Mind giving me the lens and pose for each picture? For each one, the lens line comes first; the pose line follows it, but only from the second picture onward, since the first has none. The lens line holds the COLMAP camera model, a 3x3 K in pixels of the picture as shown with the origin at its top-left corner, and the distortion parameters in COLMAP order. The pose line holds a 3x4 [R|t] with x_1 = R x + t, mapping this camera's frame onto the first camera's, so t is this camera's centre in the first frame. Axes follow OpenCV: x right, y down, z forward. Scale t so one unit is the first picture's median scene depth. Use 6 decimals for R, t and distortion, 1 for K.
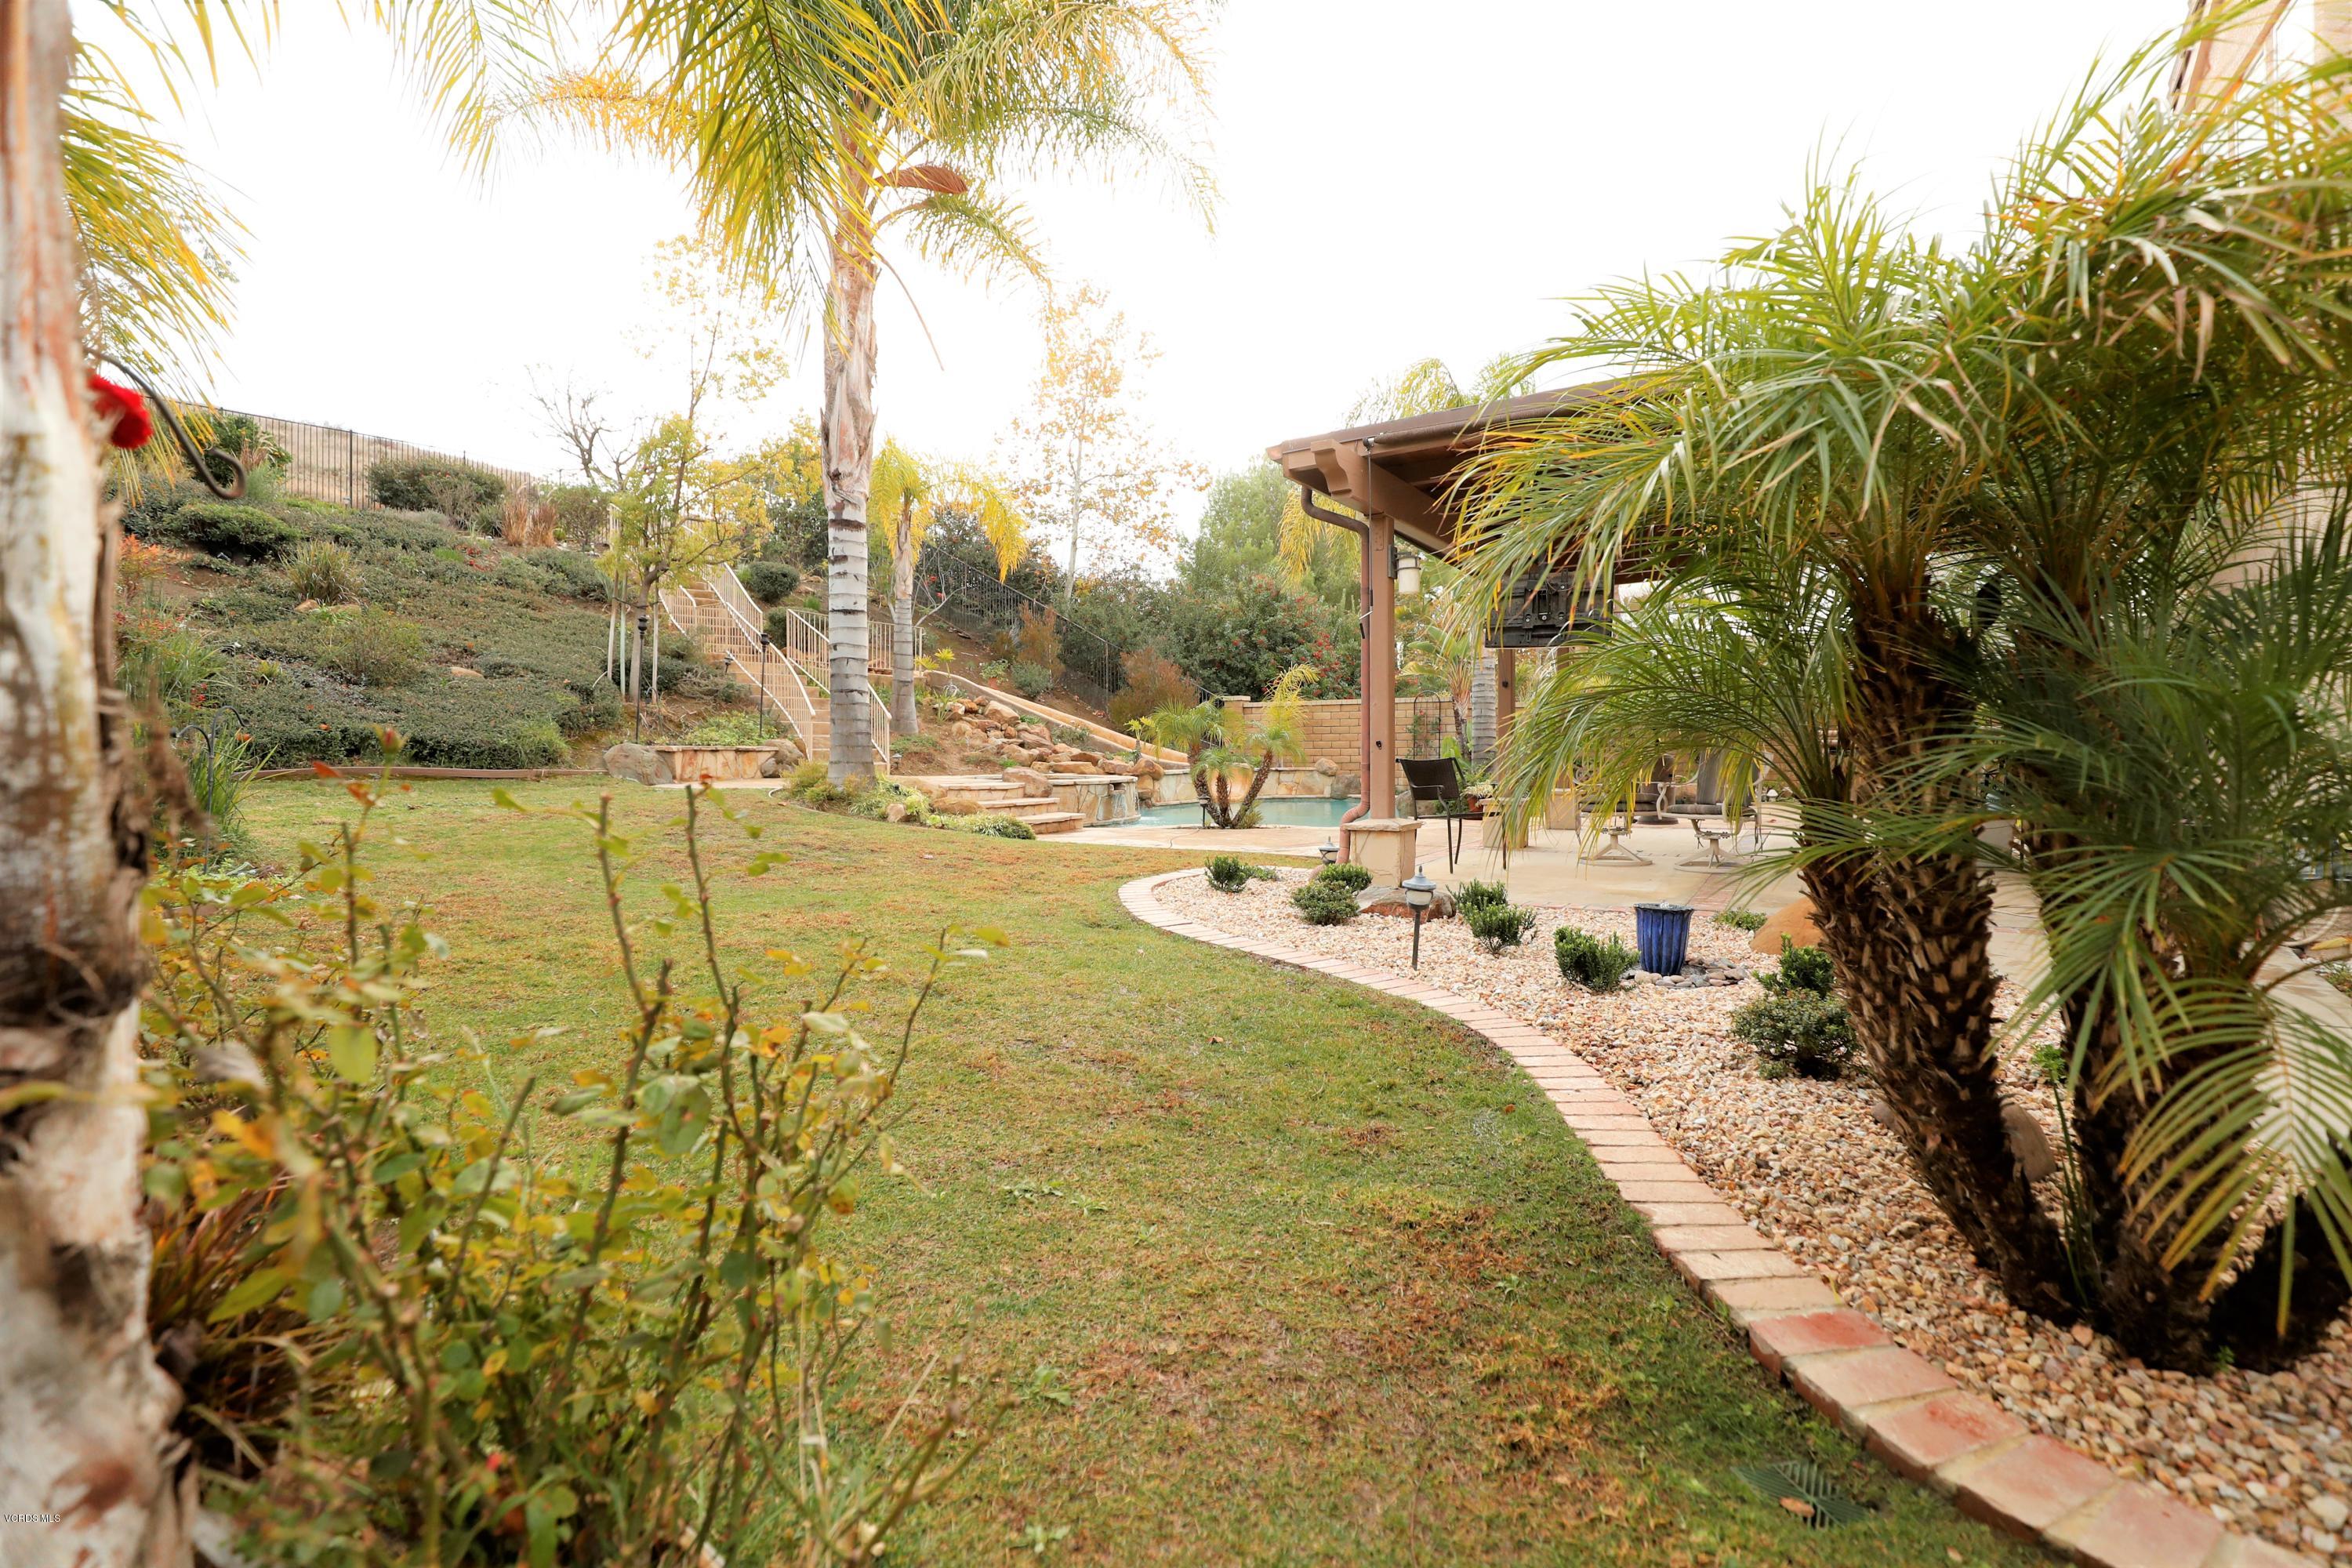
lens RADIAL K [[1057.5, 0, 1176.0], [0, 1057.5, 784.0], [0, 0, 1]] dist [-0.031832, -0.000154]
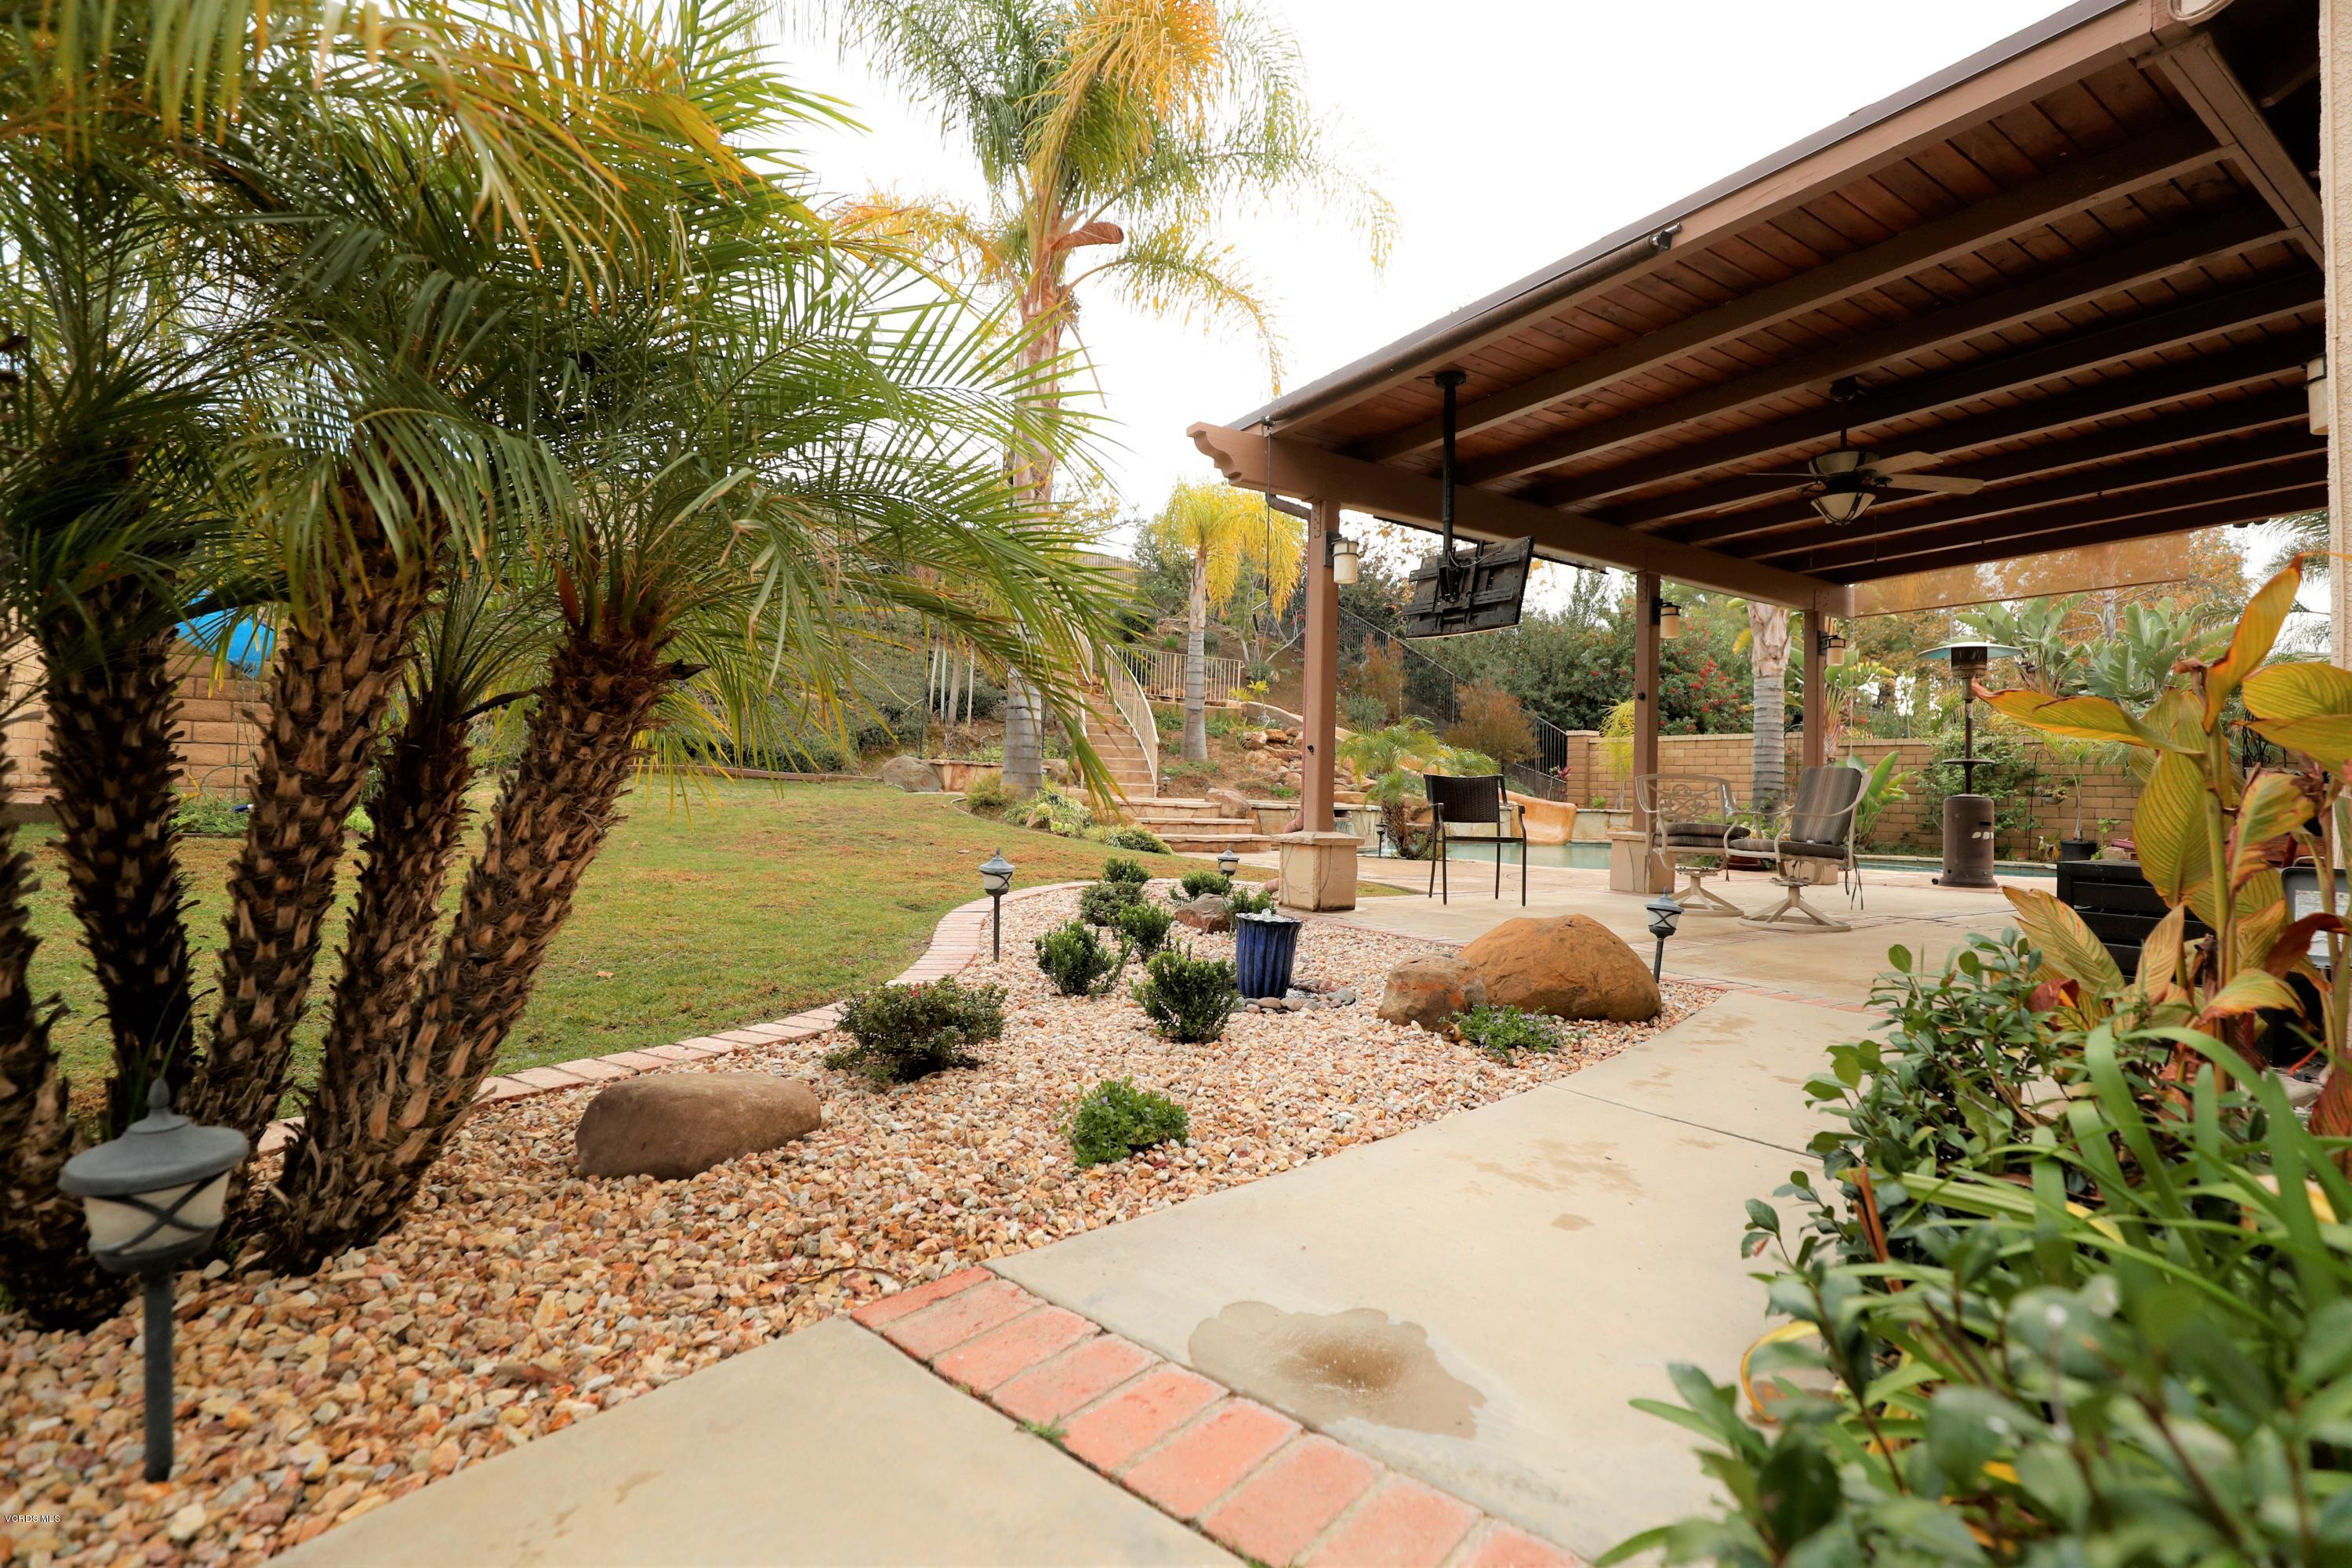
lens RADIAL K [[1057.5, 0, 1176.0], [0, 1057.5, 784.0], [0, 0, 1]] dist [-0.031832, -0.000154]
pose [[0.899418, 0.029900, -0.436066, 0.262843], [-0.048289, 0.998348, -0.031146, 0.014247], [0.434414, 0.049070, 0.899375, 0.071199]]
